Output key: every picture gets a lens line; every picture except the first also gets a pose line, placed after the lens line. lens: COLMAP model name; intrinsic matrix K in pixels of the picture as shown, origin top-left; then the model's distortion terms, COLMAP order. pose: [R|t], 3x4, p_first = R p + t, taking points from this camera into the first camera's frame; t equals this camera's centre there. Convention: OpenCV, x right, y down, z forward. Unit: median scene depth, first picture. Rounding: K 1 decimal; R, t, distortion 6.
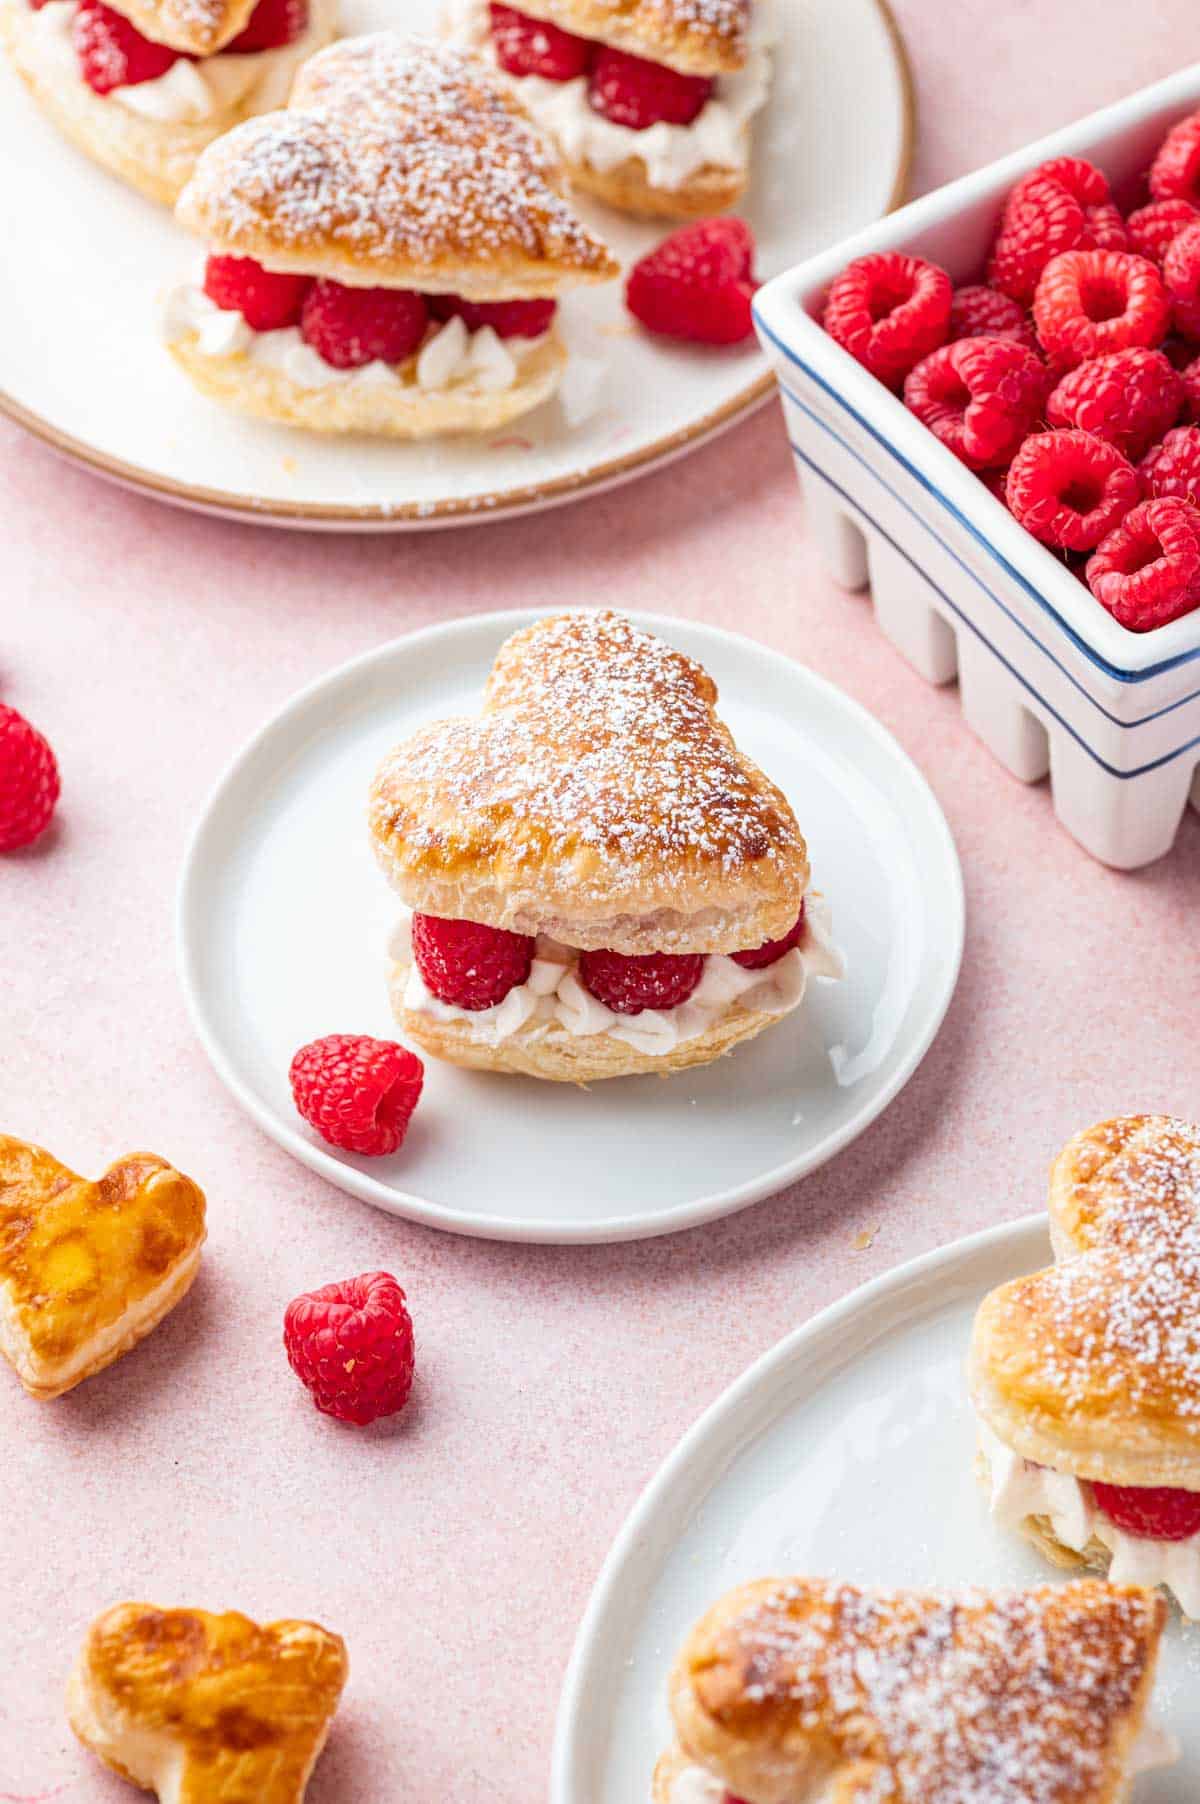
lens RADIAL K [[6107.2, 0, 603.1], [0, 6107.2, 898.8], [0, 0, 1]] dist [-0.035144, 0.000000]
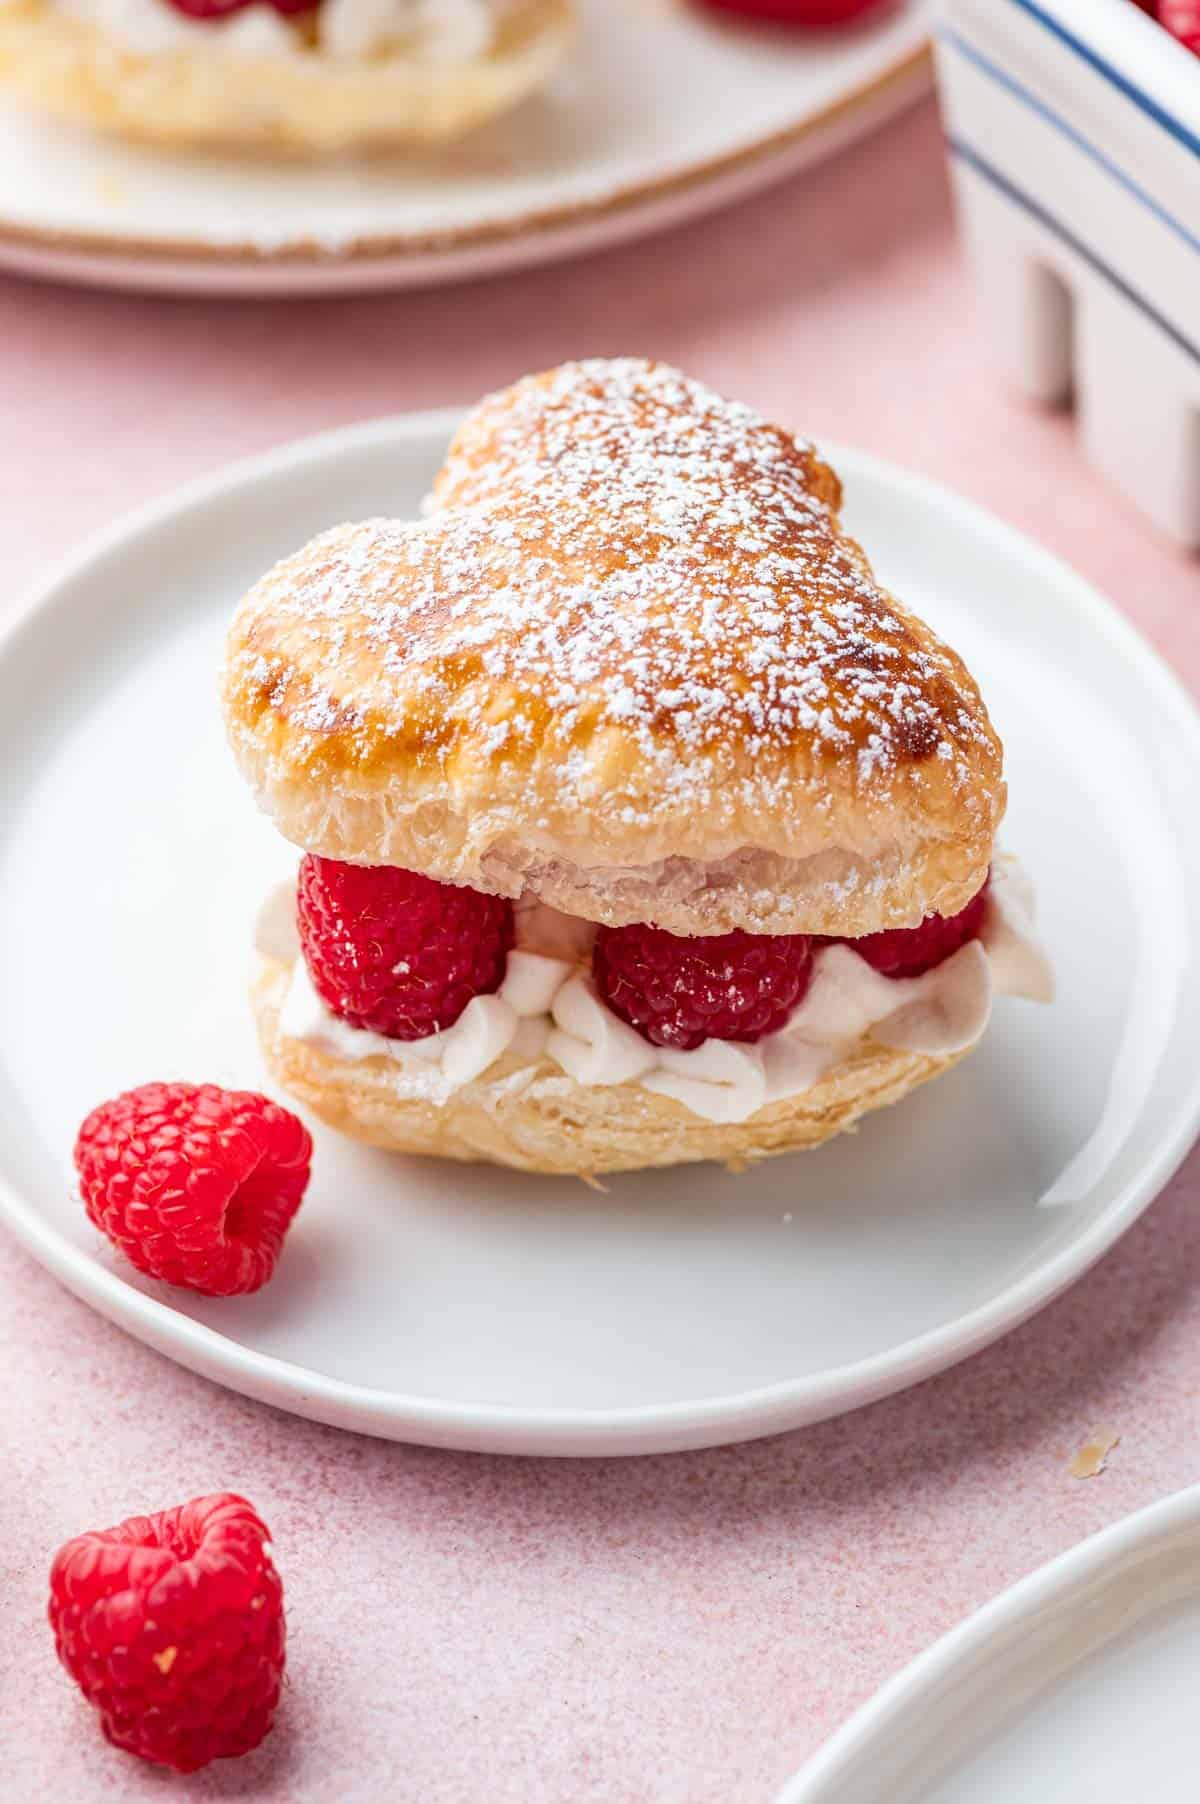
lens RADIAL K [[6107.2, 0, 598.7], [0, 6107.2, 906.3], [0, 0, 1]] dist [-0.035144, 0.000000]
pose [[0.999672, 0.018515, 0.017671, -0.013469], [-0.017003, 0.996469, -0.082220, 0.052373], [-0.019131, 0.081893, 0.996457, 0.440389]]
